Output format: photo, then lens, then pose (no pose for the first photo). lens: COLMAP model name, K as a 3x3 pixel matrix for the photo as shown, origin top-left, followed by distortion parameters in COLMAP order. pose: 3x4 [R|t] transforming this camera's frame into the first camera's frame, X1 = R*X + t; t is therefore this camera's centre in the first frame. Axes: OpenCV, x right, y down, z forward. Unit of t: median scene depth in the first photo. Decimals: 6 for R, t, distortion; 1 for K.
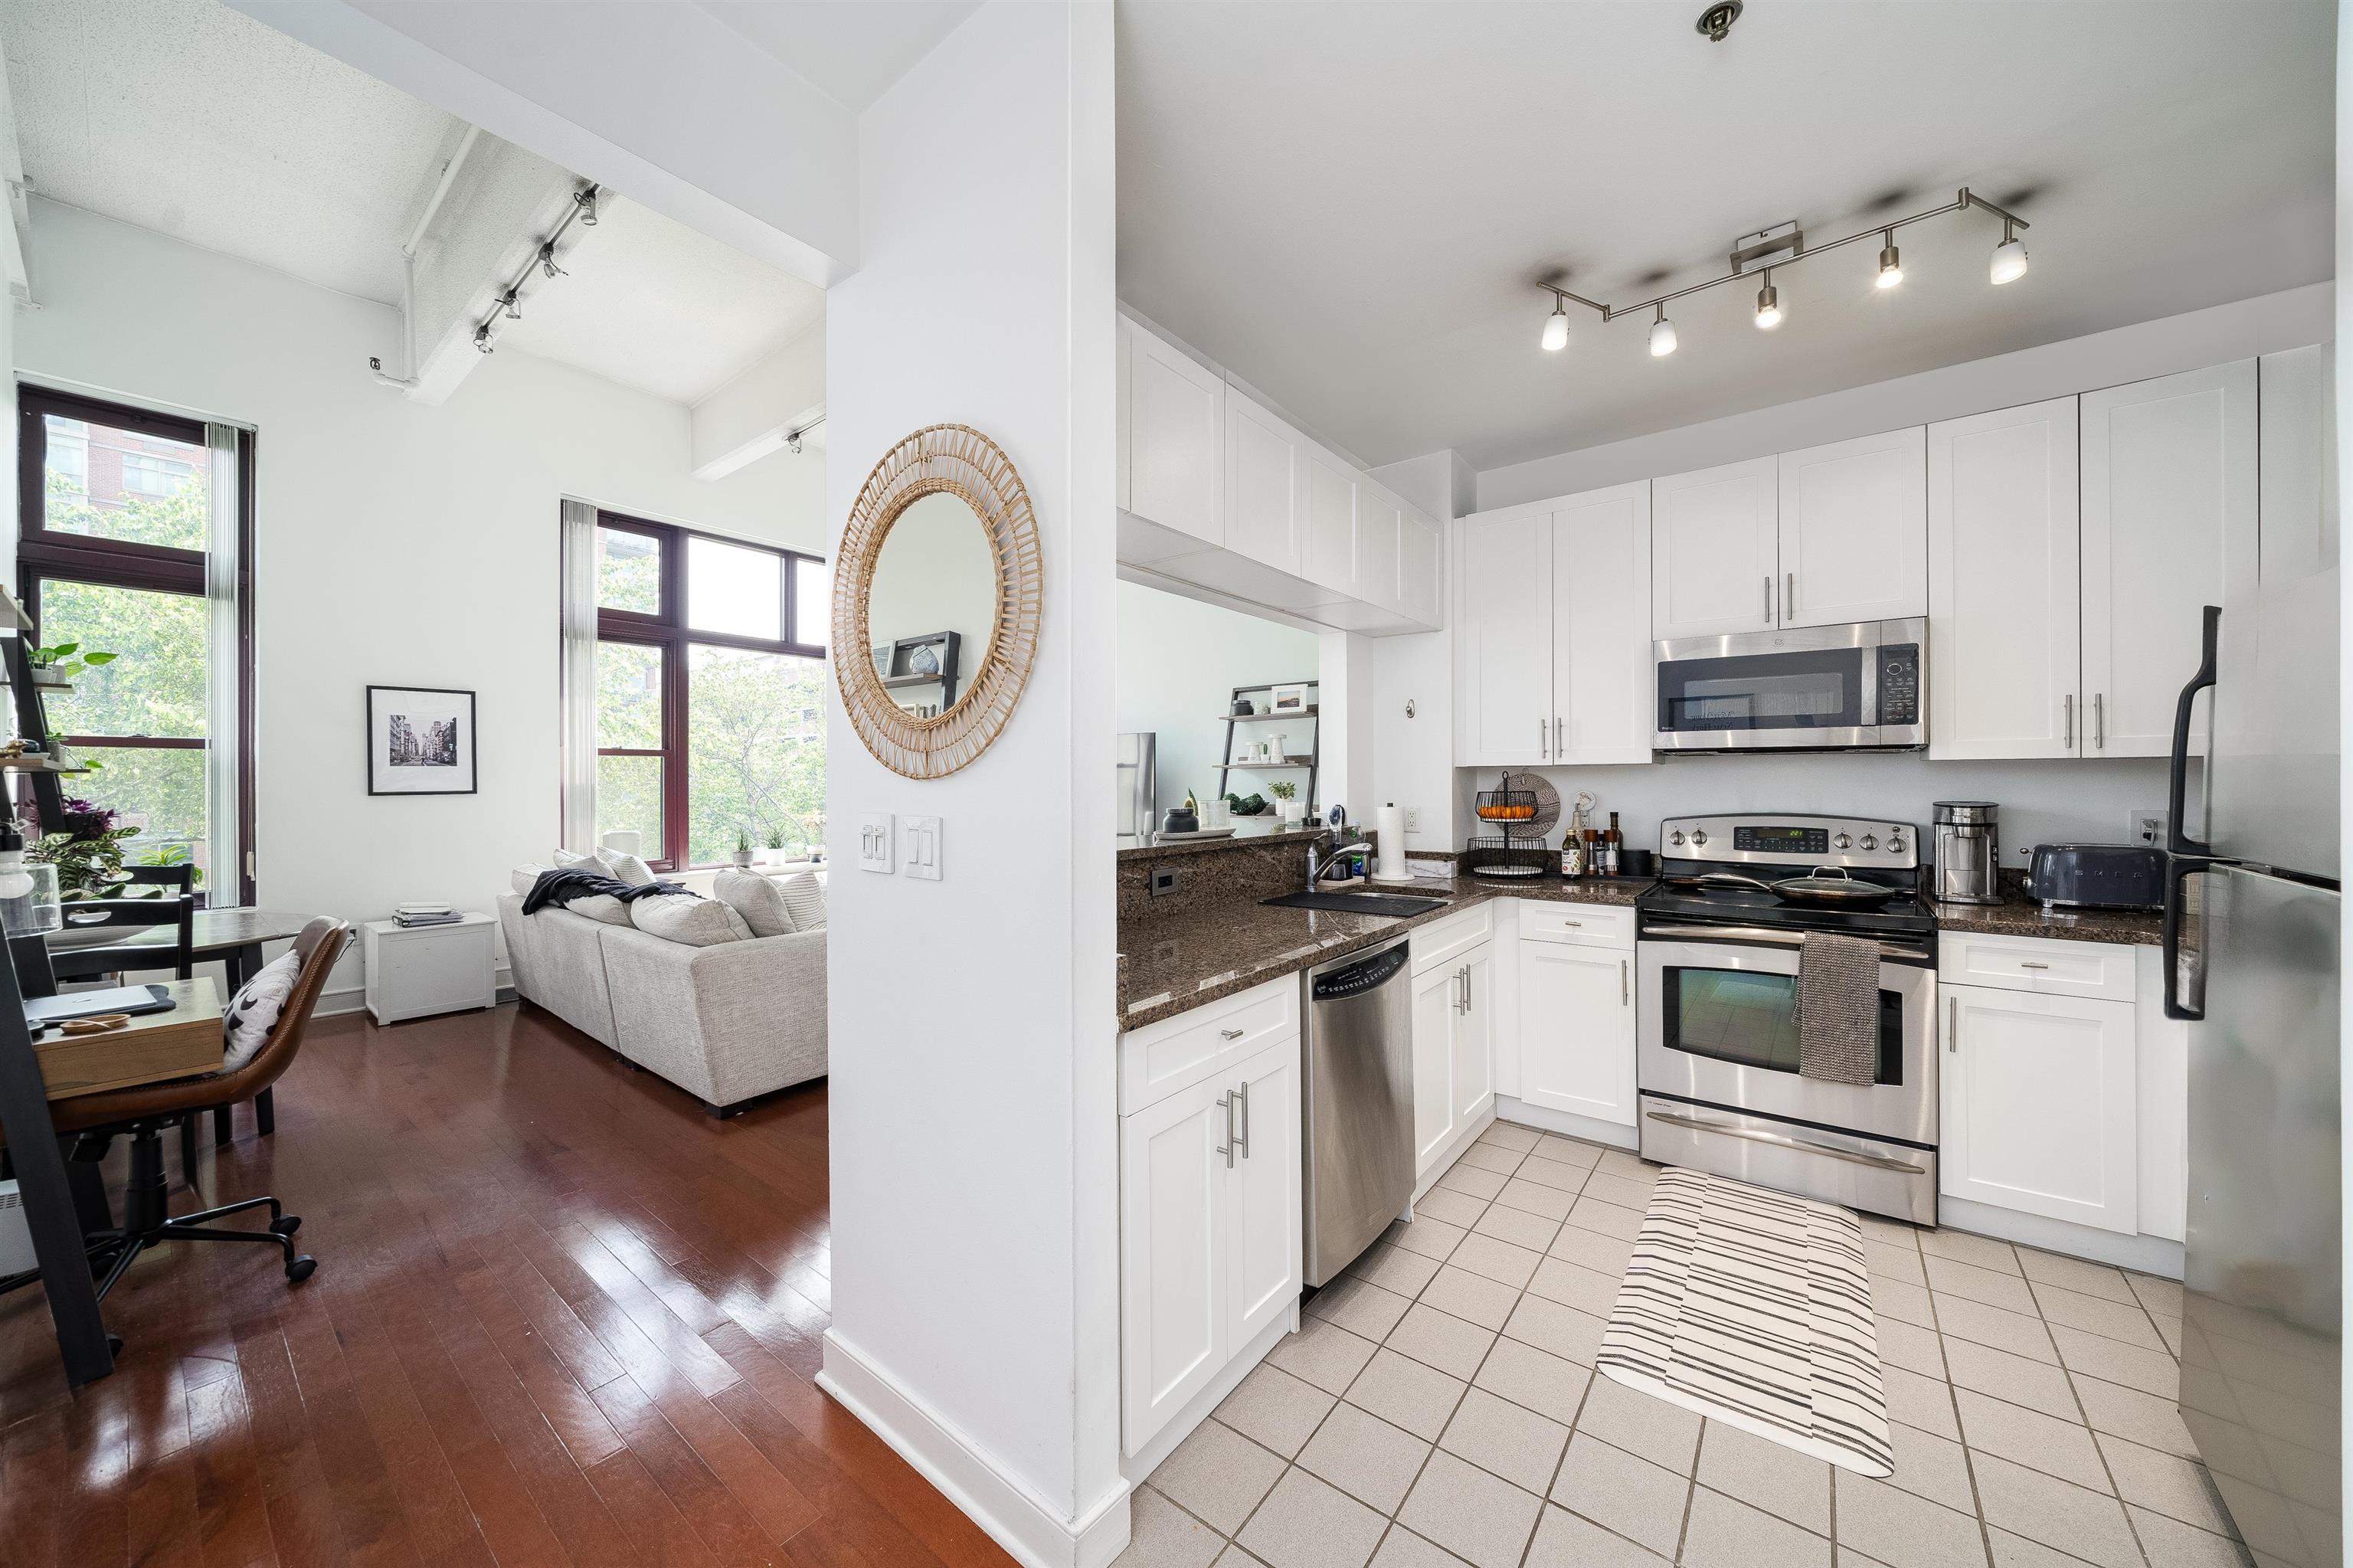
lens RADIAL K [[829.2, 0, 1180.7], [0, 829.2, 784.3], [0, 0, 1]] dist [-0.004226, -0.000845]
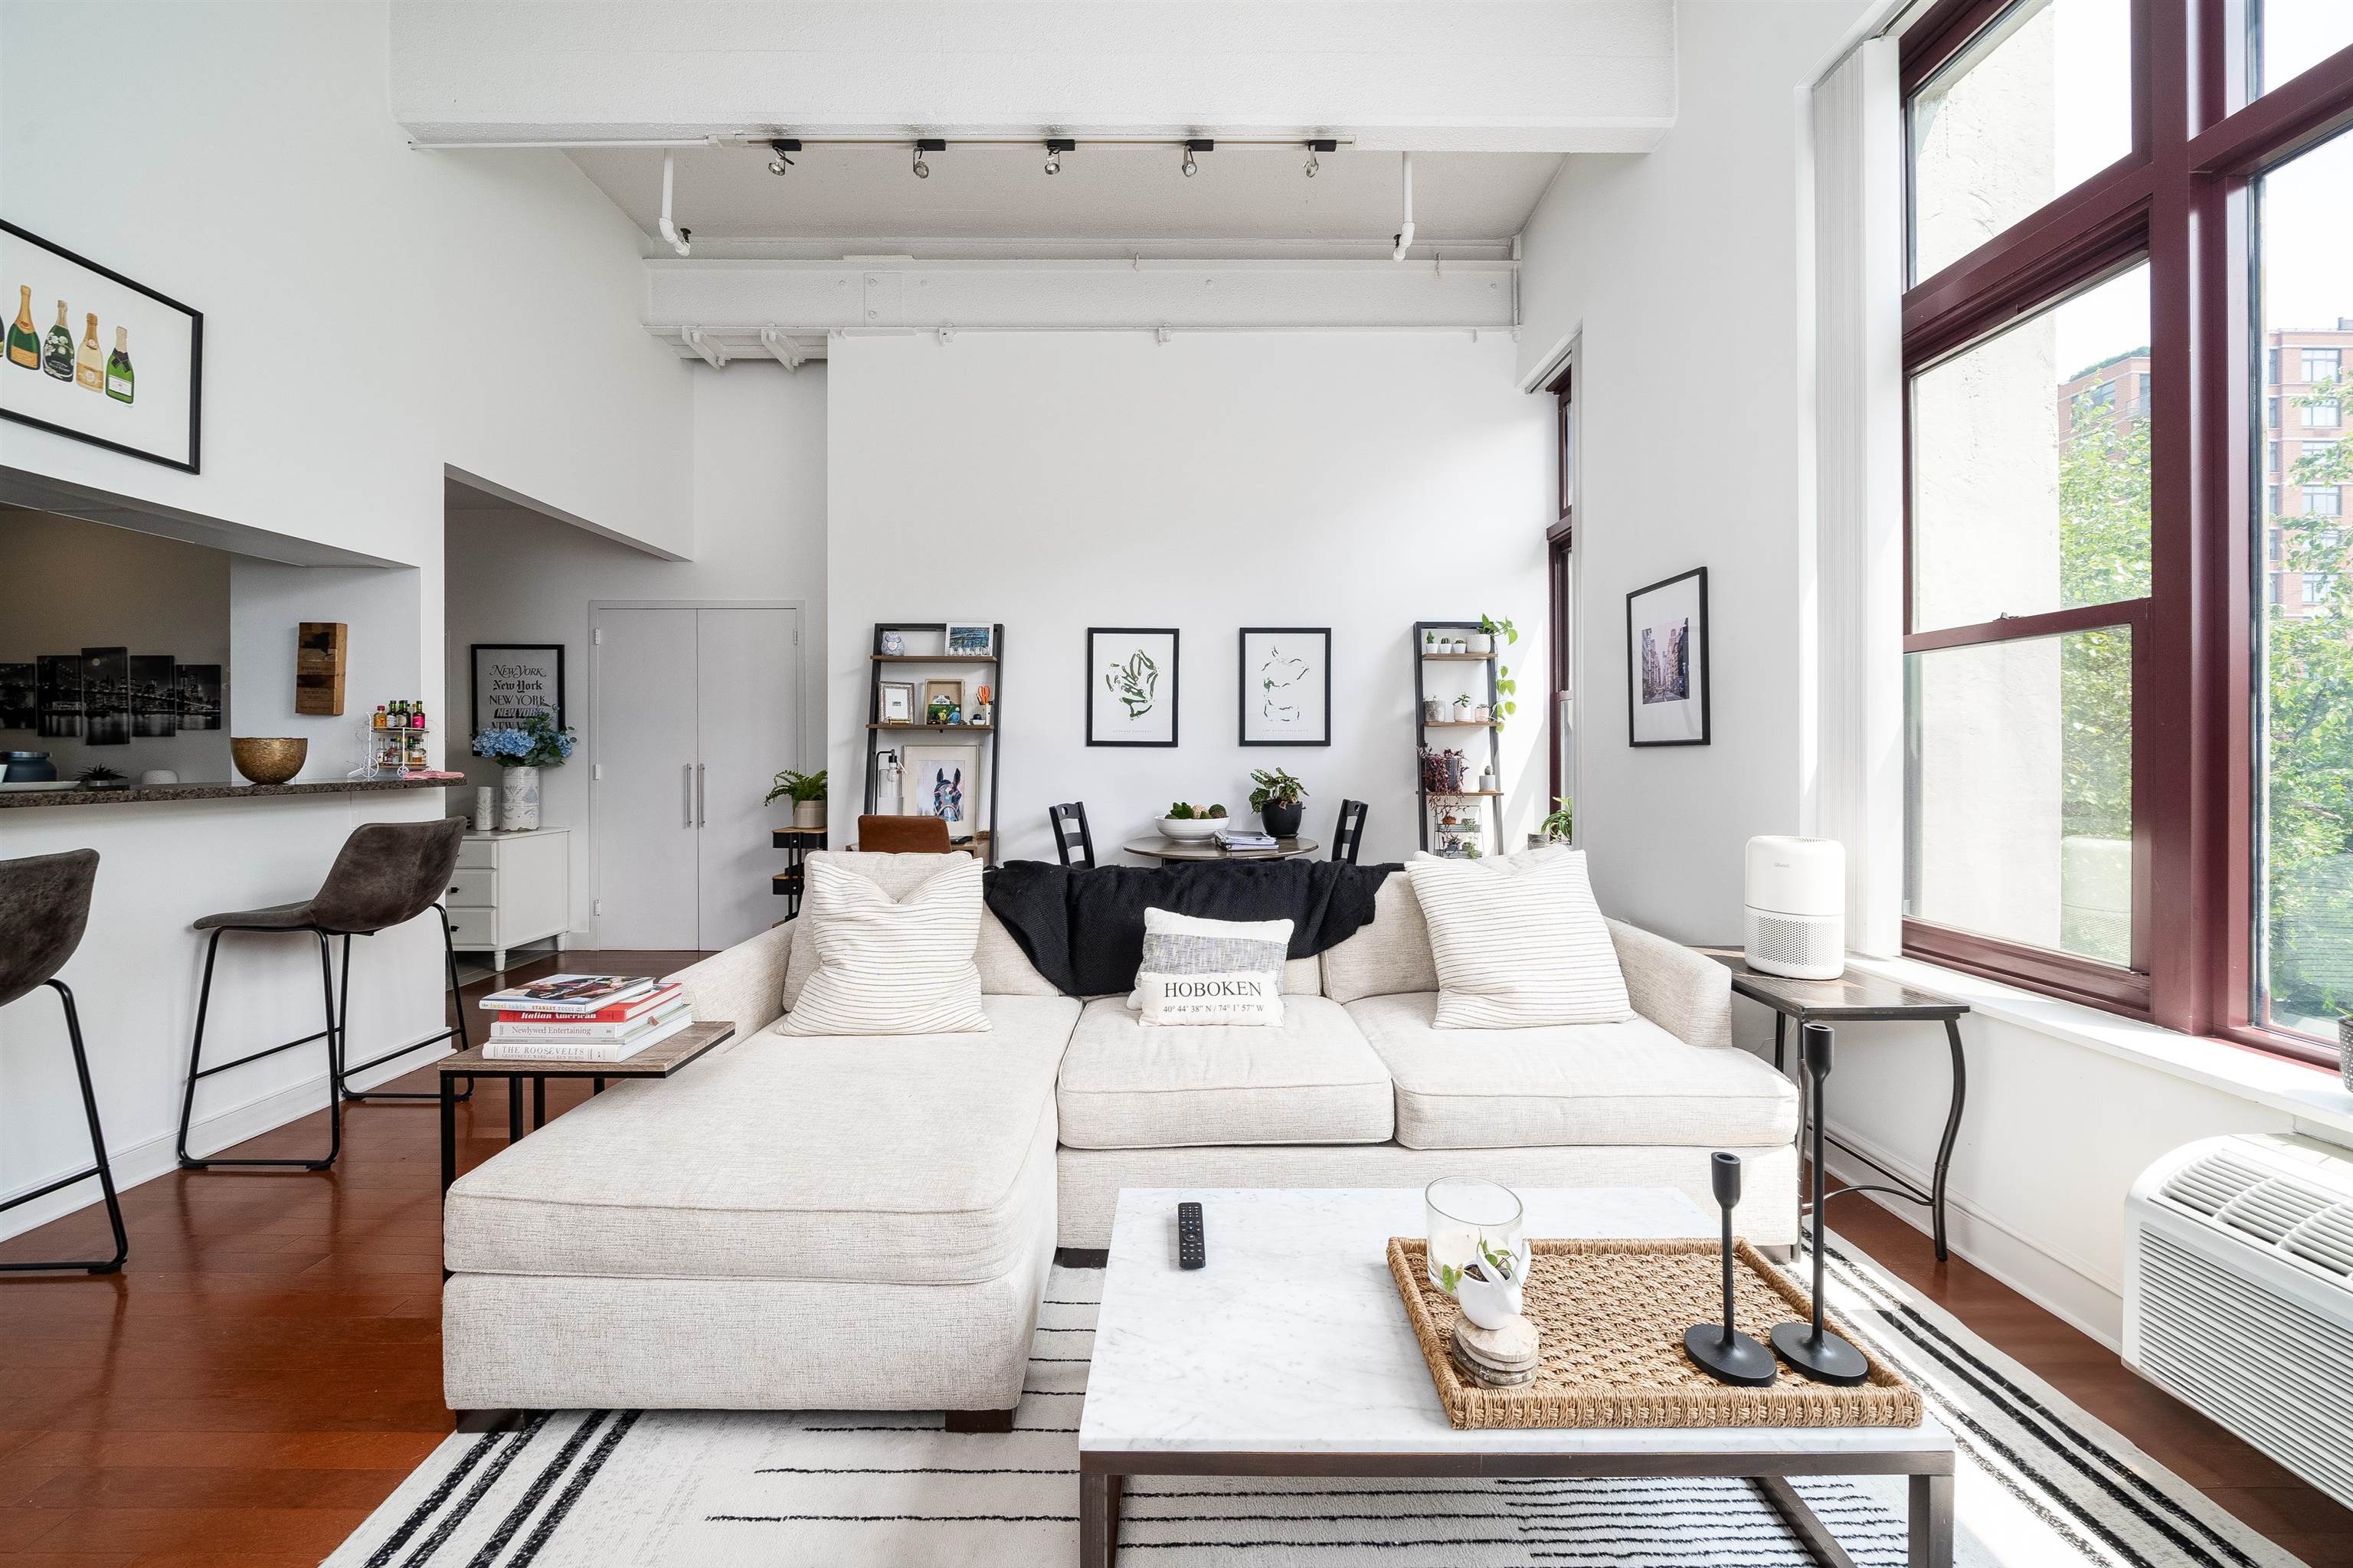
lens RADIAL K [[829.2, 0, 1187.9], [0, 829.2, 760.7], [0, 0, 1]] dist [-0.004226, -0.000845]
pose [[-0.788068, 0.009313, -0.615518, -0.352230], [0.000798, 0.999900, 0.014107, 0.024155], [0.615587, 0.010626, -0.787997, 2.076292]]
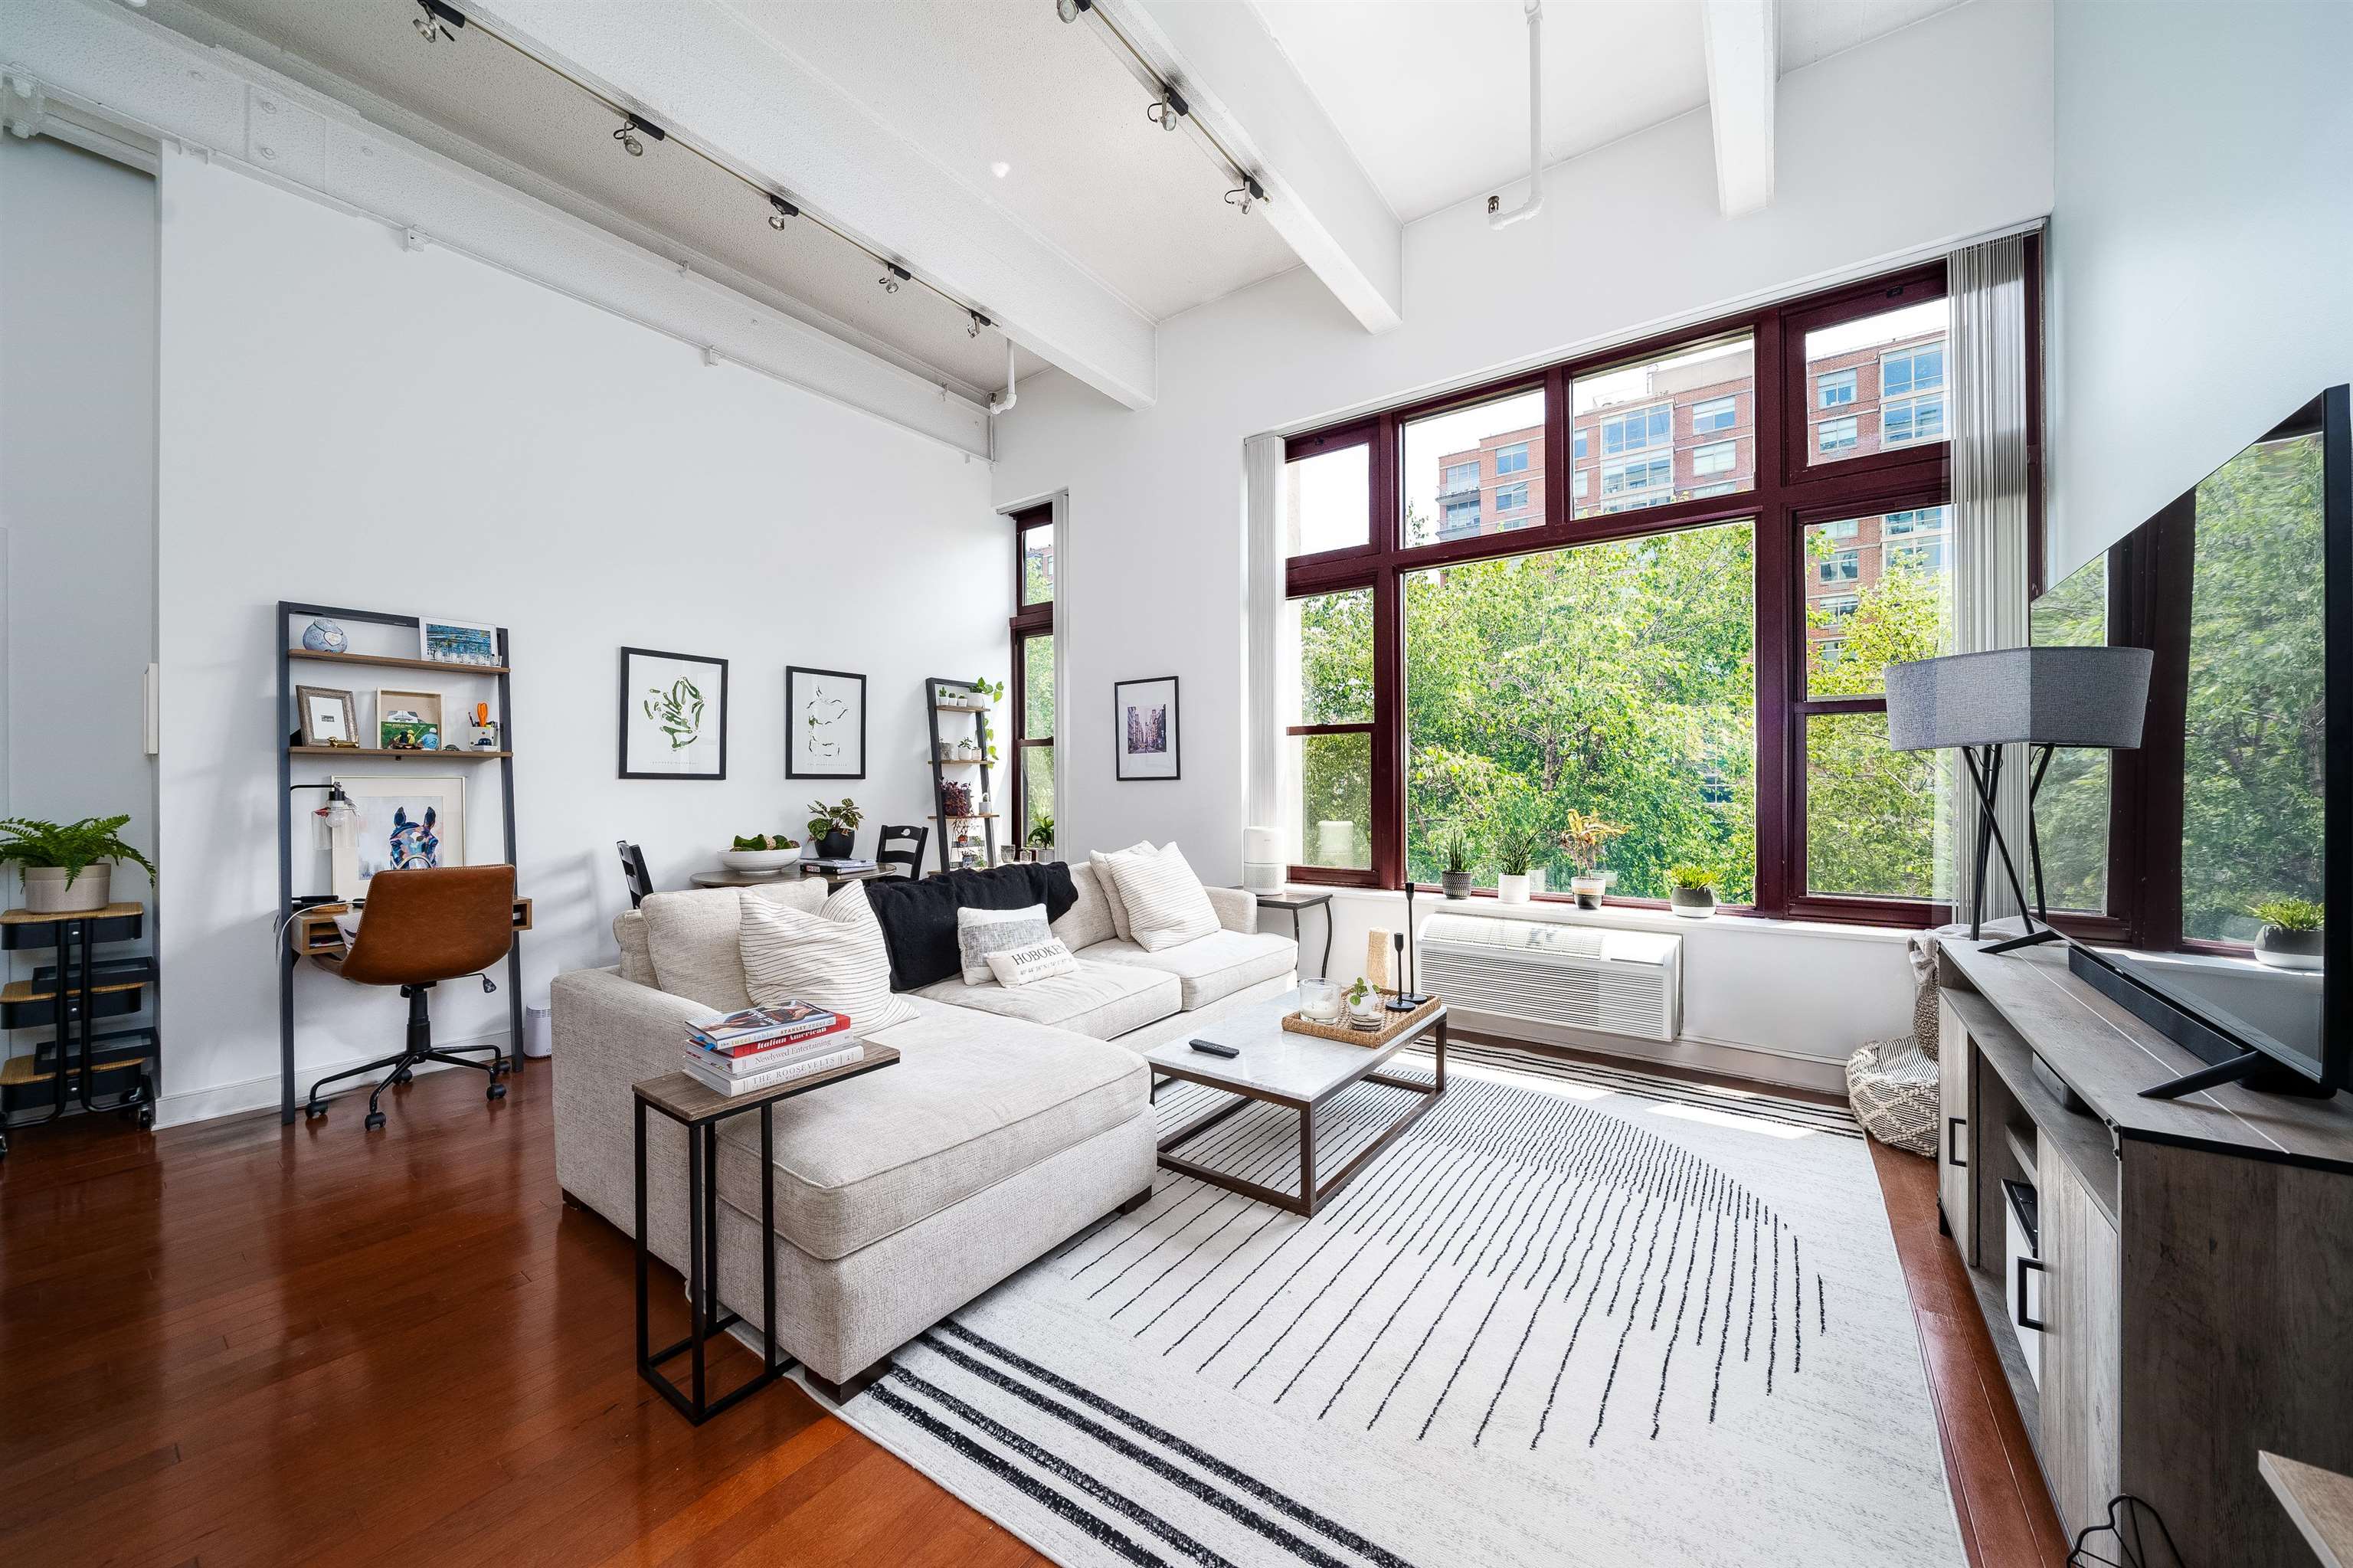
lens RADIAL K [[829.2, 0, 1178.9], [0, 829.2, 780.2], [0, 0, 1]] dist [-0.004226, -0.000845]
pose [[0.033462, -0.001305, -0.999439, 0.240759], [0.000333, 0.999999, -0.001295, 0.023157], [0.999440, -0.000290, 0.033463, 1.627419]]
